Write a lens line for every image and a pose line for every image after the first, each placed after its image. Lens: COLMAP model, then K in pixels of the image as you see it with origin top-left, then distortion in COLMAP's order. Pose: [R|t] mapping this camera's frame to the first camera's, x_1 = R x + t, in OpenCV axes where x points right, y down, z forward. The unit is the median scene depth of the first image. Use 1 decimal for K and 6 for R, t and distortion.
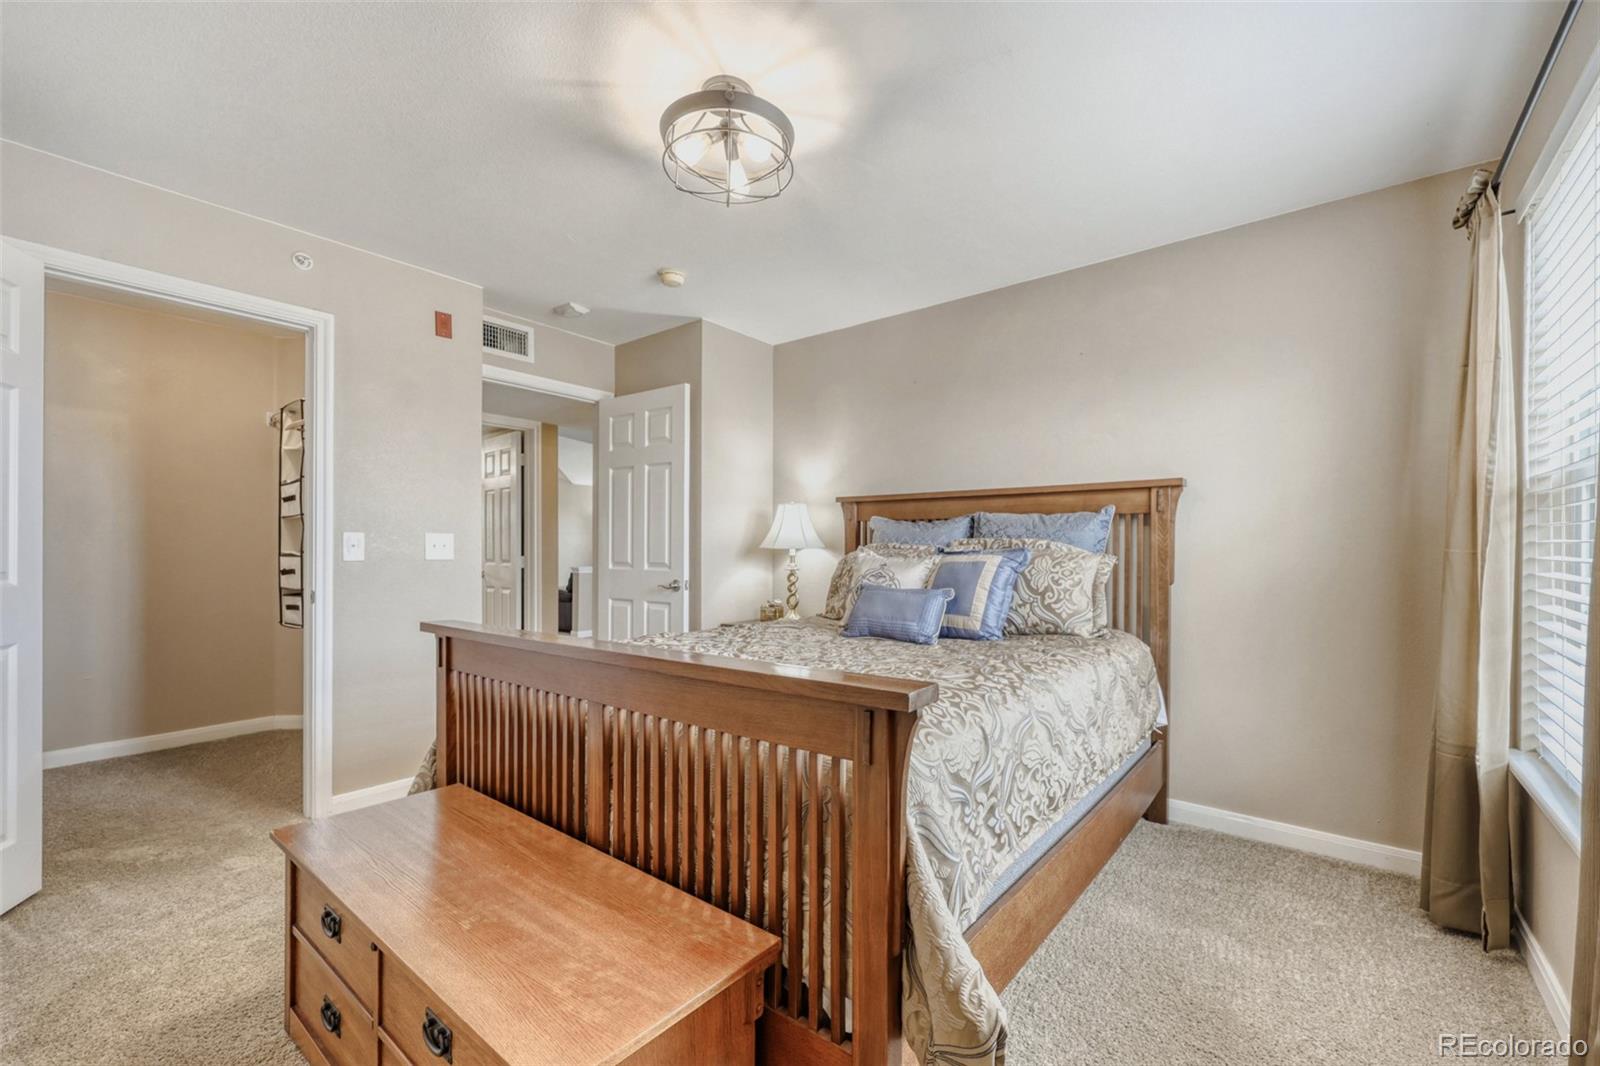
lens RADIAL K [[671.0, 0, 802.9], [0, 671.0, 528.2], [0, 0, 1]] dist [-0.000502, -0.000165]
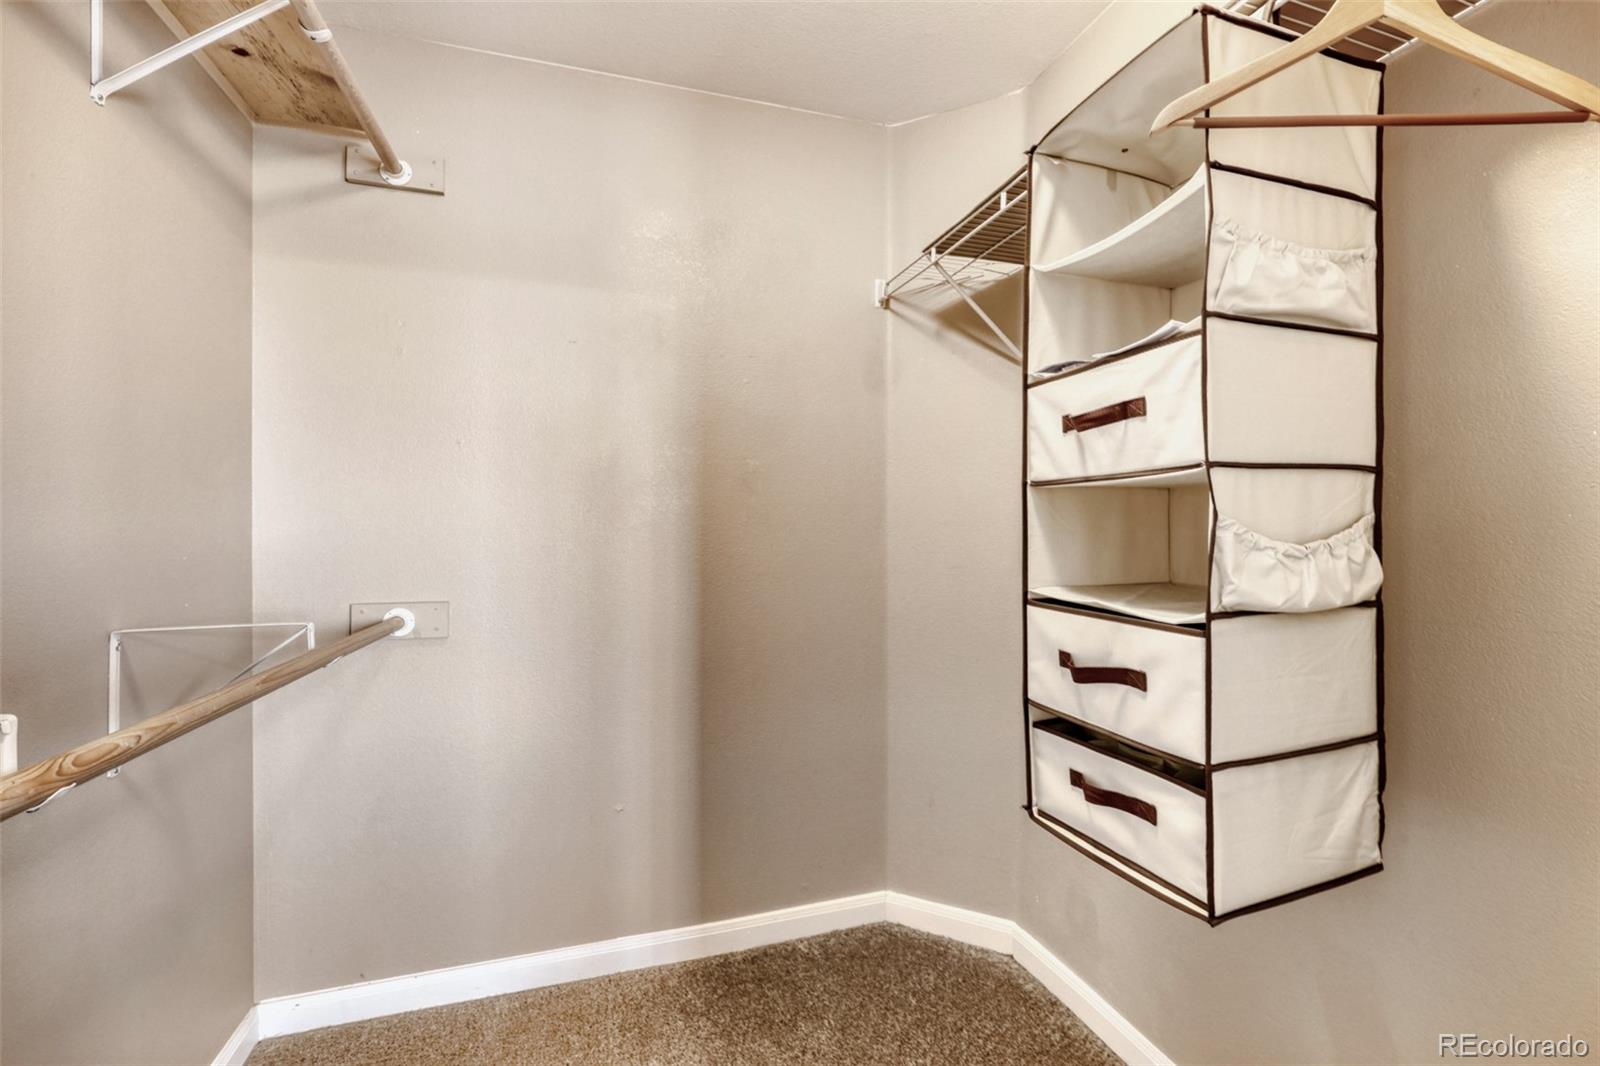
lens RADIAL K [[671.0, 0, 802.9], [0, 671.0, 528.2], [0, 0, 1]] dist [-0.000502, -0.000165]
pose [[0.837962, -0.001614, -0.545727, -0.690168], [0.000313, 0.999997, -0.002478, 0.005393], [0.545729, 0.001906, 0.837959, 0.666067]]
